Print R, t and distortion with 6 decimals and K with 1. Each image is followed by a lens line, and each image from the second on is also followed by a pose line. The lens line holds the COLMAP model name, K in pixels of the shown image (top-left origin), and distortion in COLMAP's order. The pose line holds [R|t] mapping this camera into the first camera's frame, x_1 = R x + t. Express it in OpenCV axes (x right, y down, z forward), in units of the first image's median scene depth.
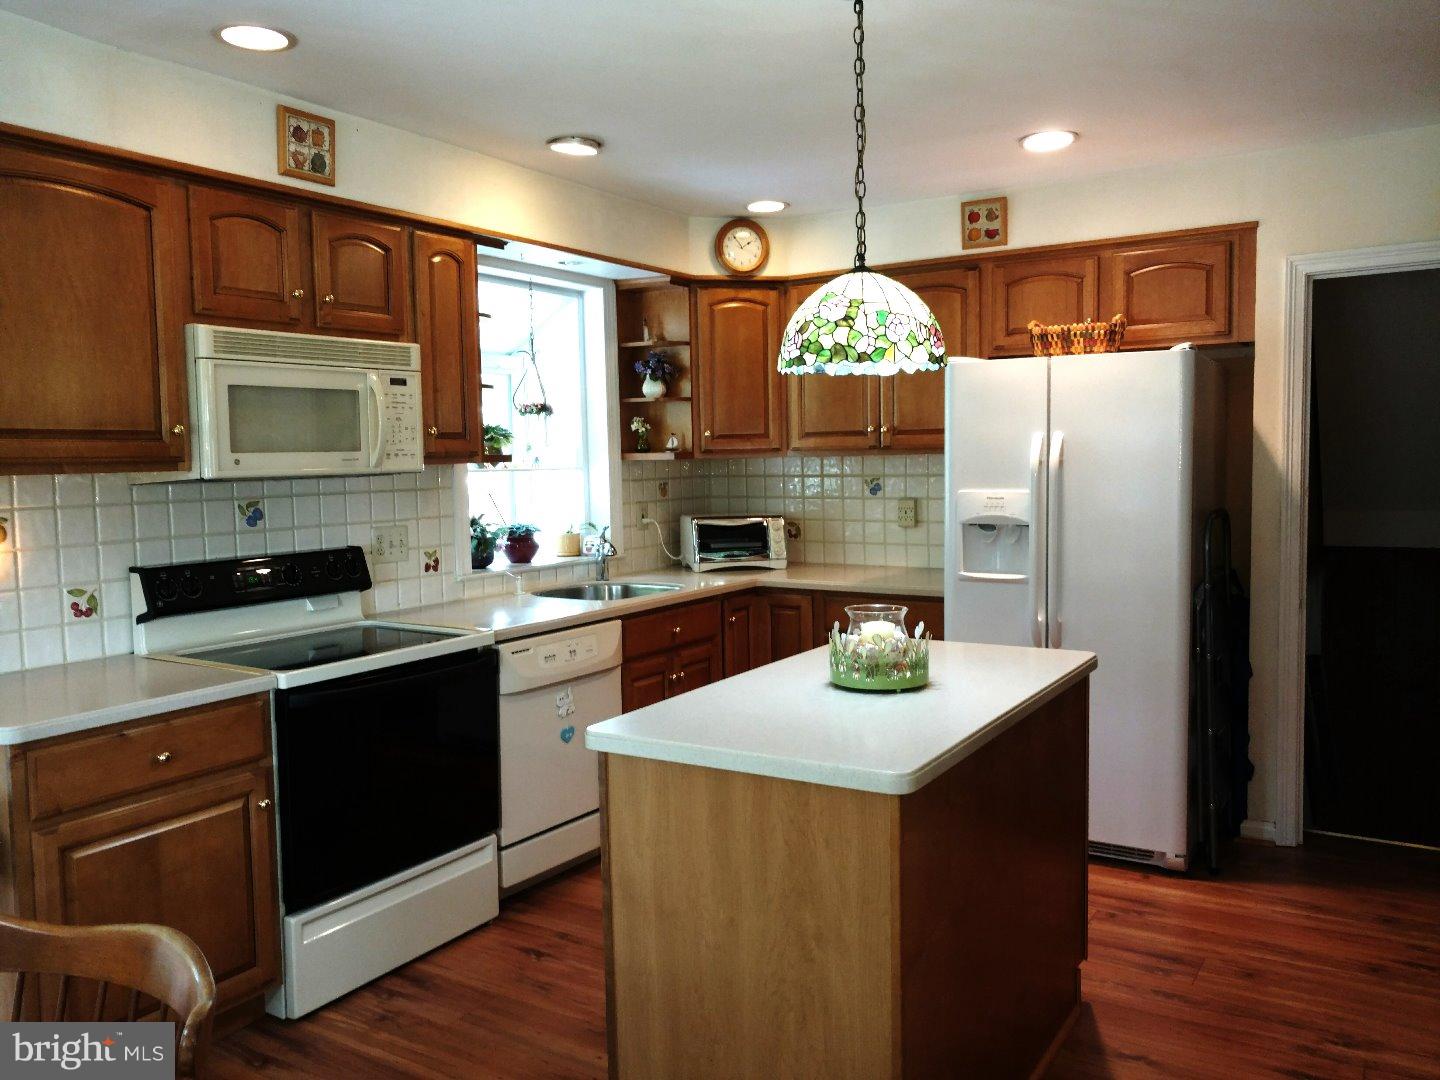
lens RADIAL K [[1150.9, 0, 720.0], [0, 1150.9, 540.0], [0, 0, 1]] dist [0.002883, 0.004477]
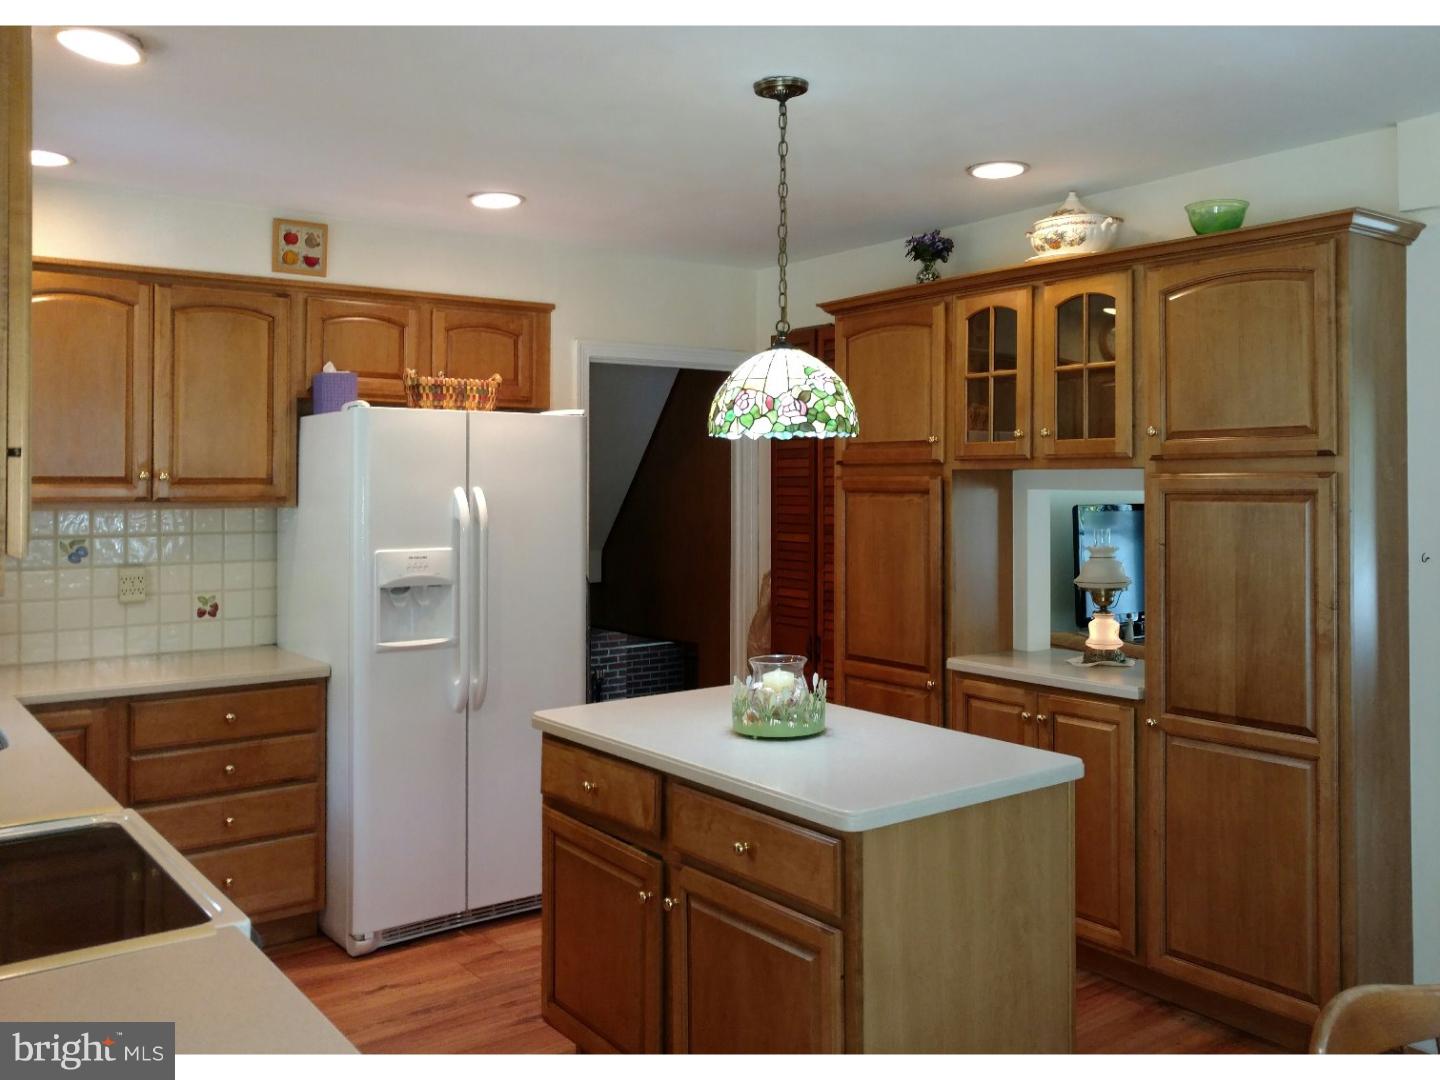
lens RADIAL K [[1323.5, 0, 720.3], [0, 1323.5, 456.4], [0, 0, 1]] dist [-0.006706, 0.000242]
pose [[0.330119, 0.034739, 0.943300, -0.670477], [0.064872, 0.996125, -0.059388, -0.037735], [-0.941707, 0.080799, 0.326586, 0.413116]]
